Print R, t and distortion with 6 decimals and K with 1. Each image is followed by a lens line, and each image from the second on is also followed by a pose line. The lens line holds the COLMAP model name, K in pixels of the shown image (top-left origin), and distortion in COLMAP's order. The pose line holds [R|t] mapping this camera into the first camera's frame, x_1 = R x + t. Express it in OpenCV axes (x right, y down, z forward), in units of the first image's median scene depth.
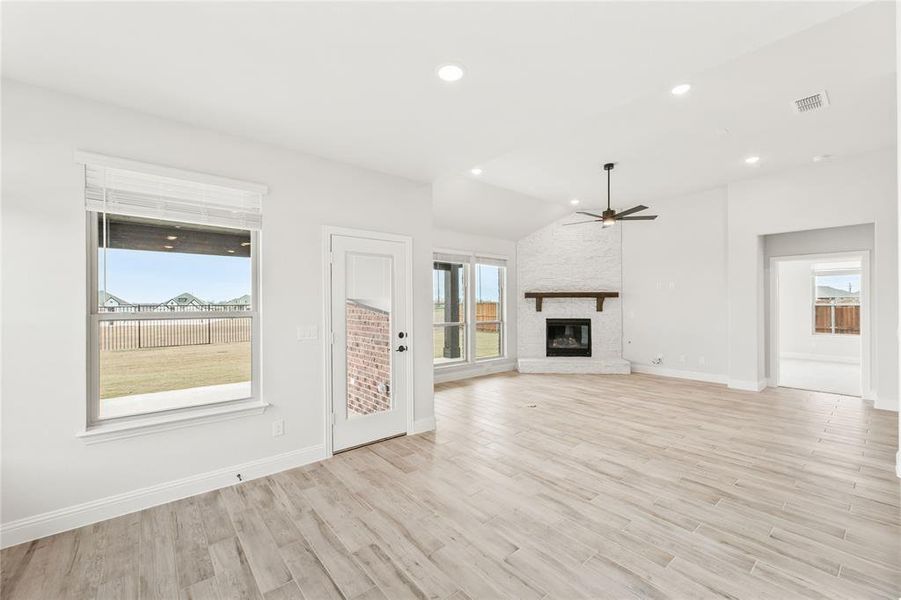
lens RADIAL K [[365.7, 0, 447.3], [0, 365.7, 302.9], [0, 0, 1]] dist [-0.001347, 0.001226]
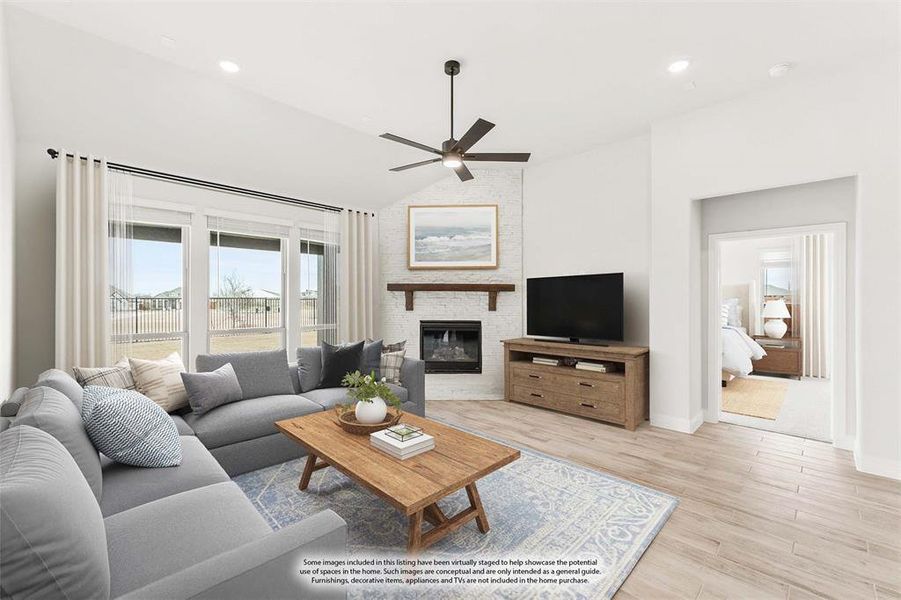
lens RADIAL K [[365.7, 0, 454.9], [0, 365.7, 297.8], [0, 0, 1]] dist [-0.001347, 0.001226]
pose [[0.995675, 0.007794, 0.092573, 0.274553], [-0.007795, 0.999970, -0.000346, -0.001411], [-0.092573, -0.000377, 0.995706, 0.287141]]
